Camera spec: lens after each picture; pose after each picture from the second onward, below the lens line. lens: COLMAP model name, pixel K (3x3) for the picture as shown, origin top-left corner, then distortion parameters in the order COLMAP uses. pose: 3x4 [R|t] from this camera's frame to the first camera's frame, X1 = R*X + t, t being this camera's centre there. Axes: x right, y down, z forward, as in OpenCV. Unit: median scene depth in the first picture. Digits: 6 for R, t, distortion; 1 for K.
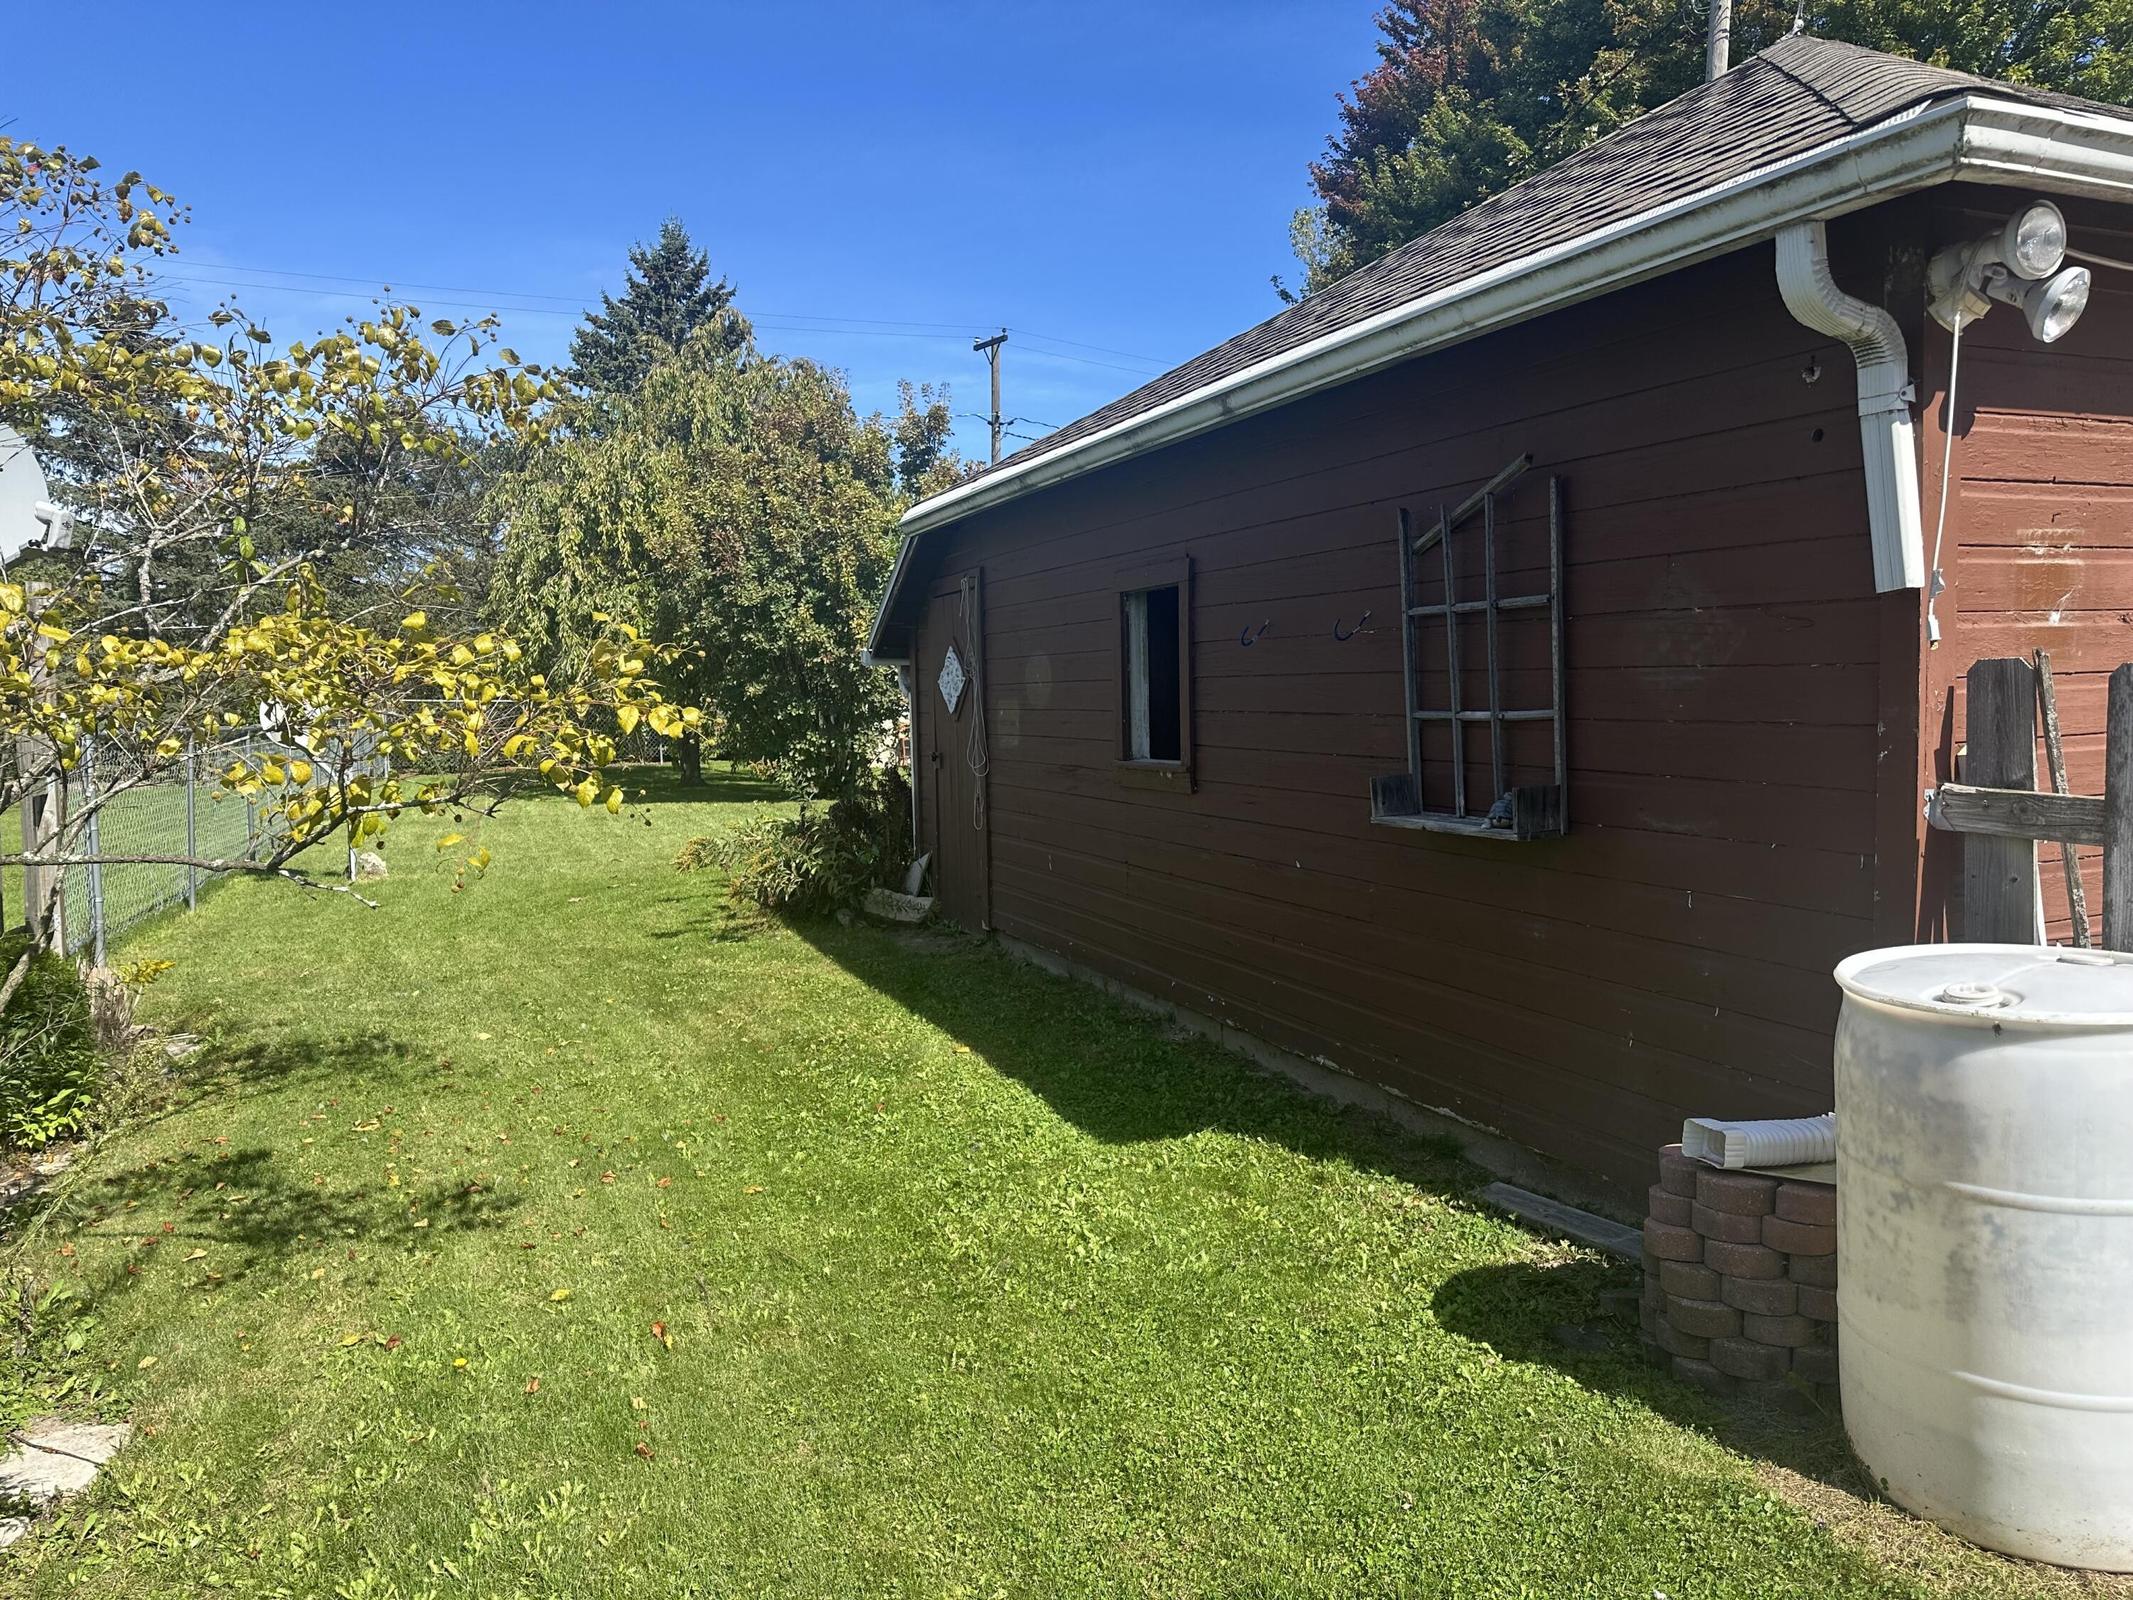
lens RADIAL K [[1489.0, 0, 1066.5], [0, 1489.0, 800.0], [0, 0, 1]] dist [0.004217, -0.003071]
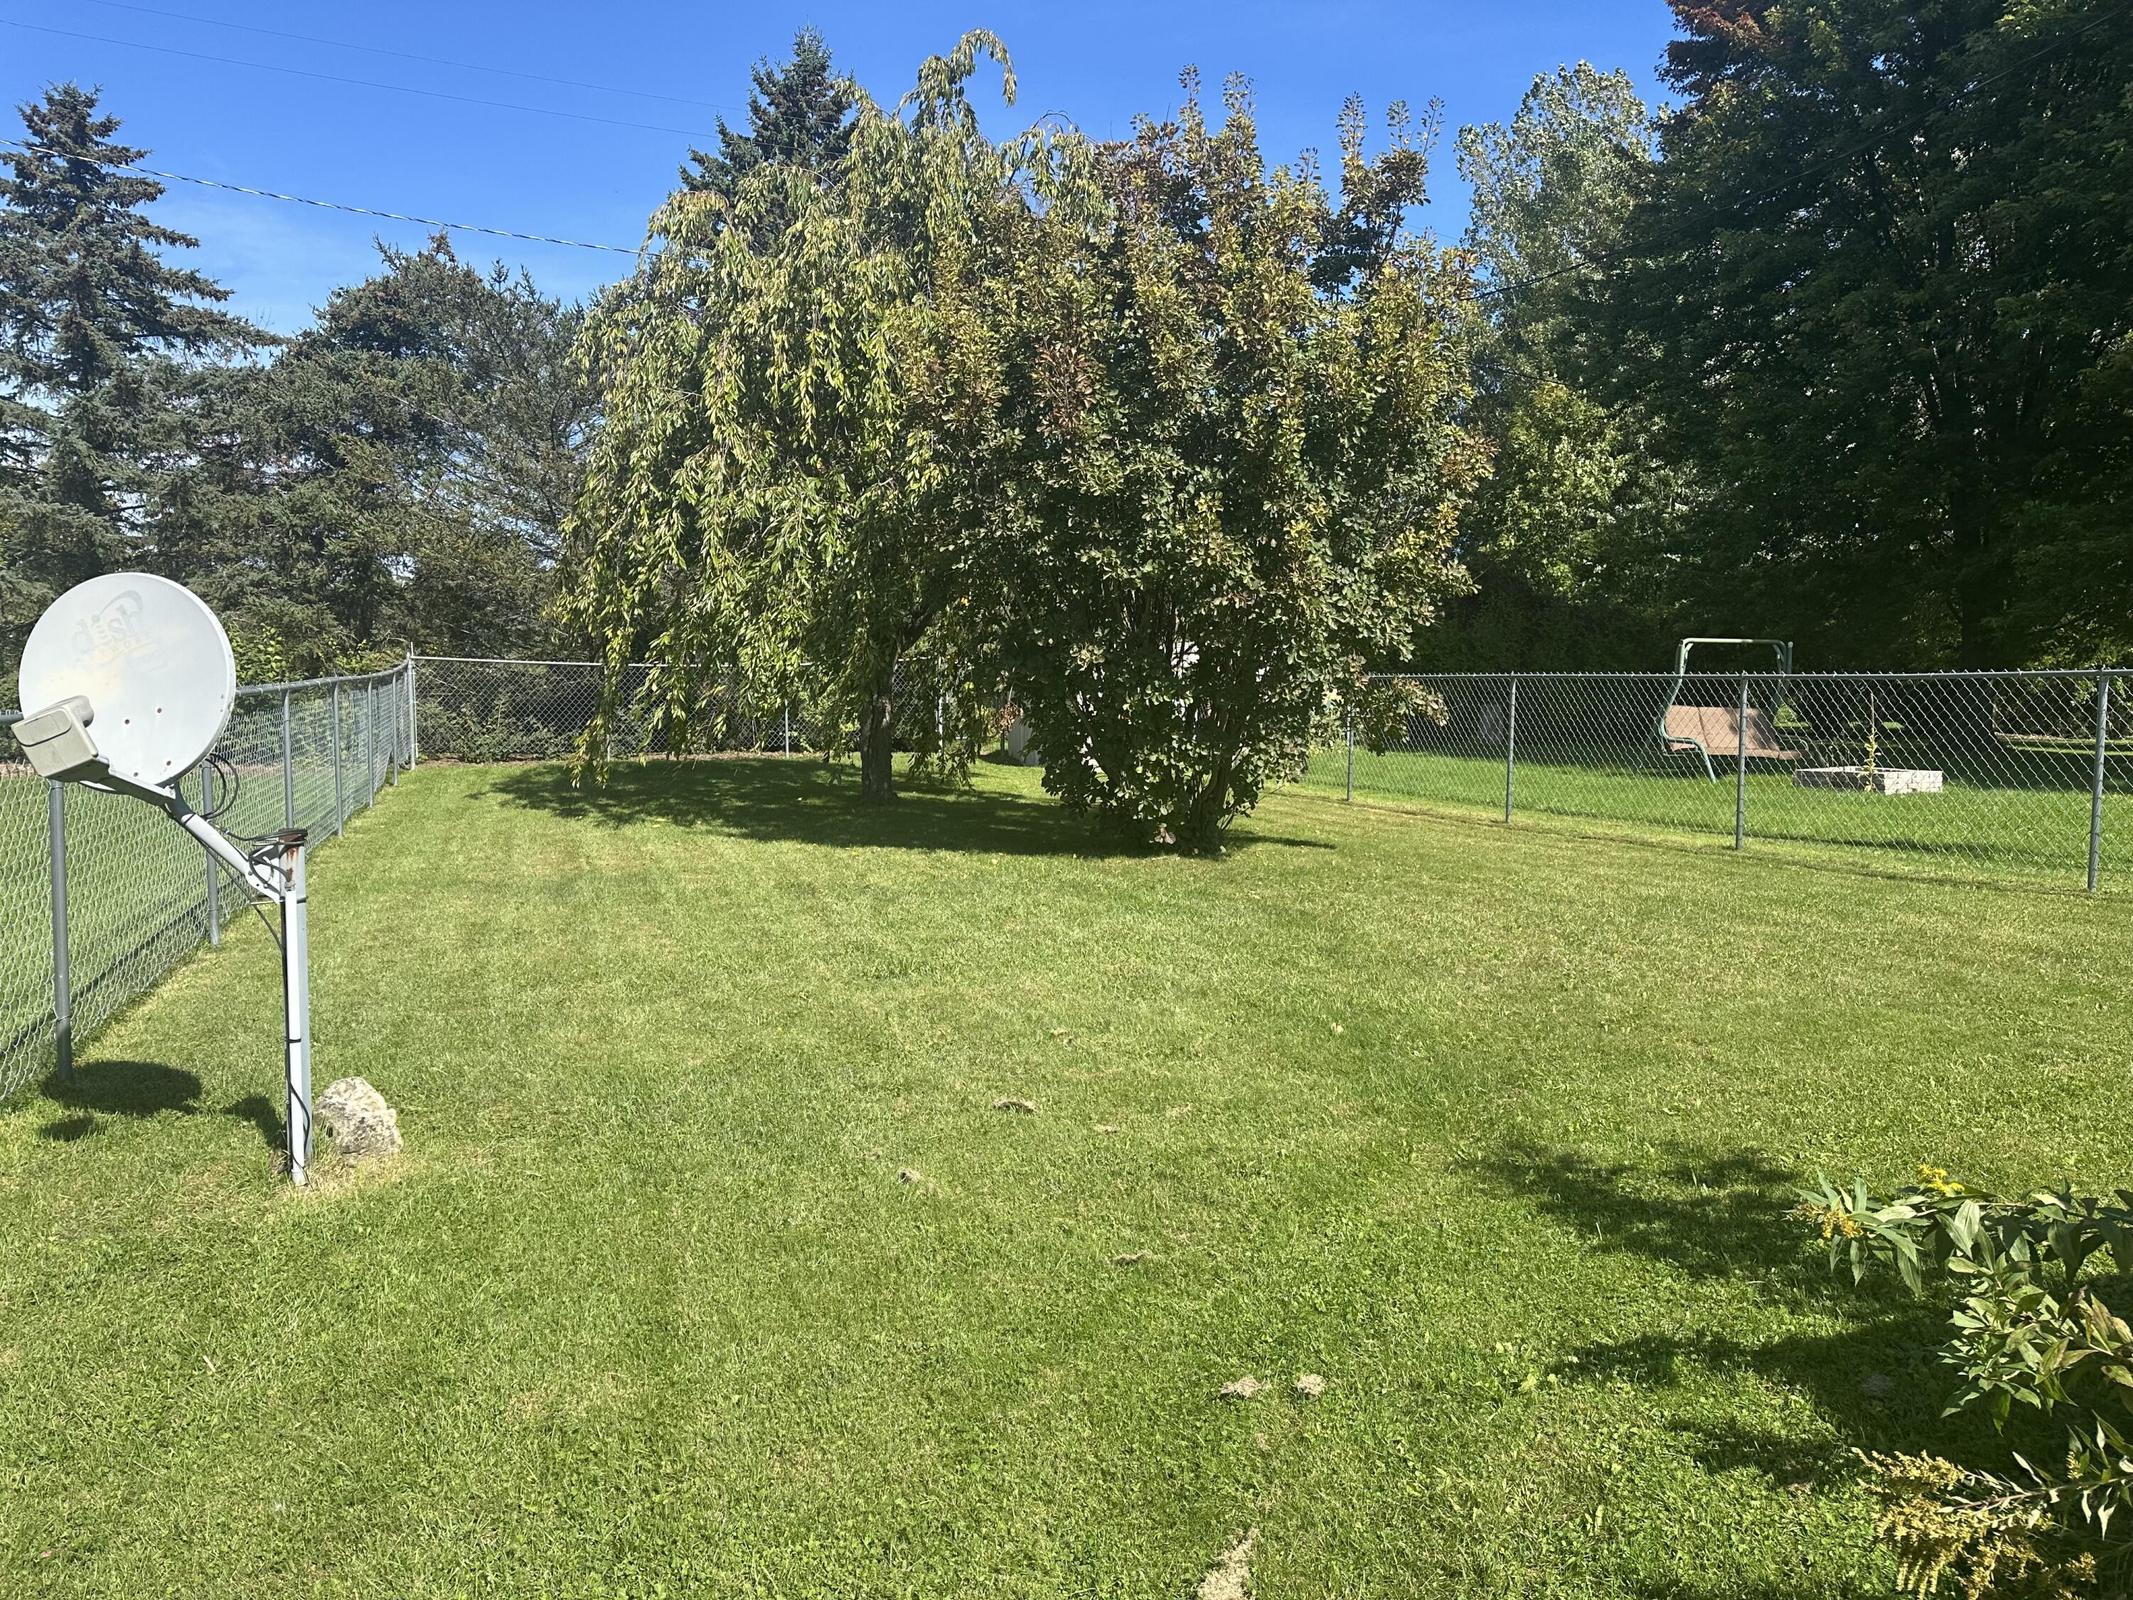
lens RADIAL K [[1564.2, 0, 1069.1], [0, 1564.2, 750.3], [0, 0, 1]] dist [0.005623, 0.000852]
pose [[0.999086, 0.023742, -0.035542, -0.169206], [-0.024329, 0.999573, -0.016182, -0.027636], [0.035142, 0.017032, 0.999237, 0.385009]]
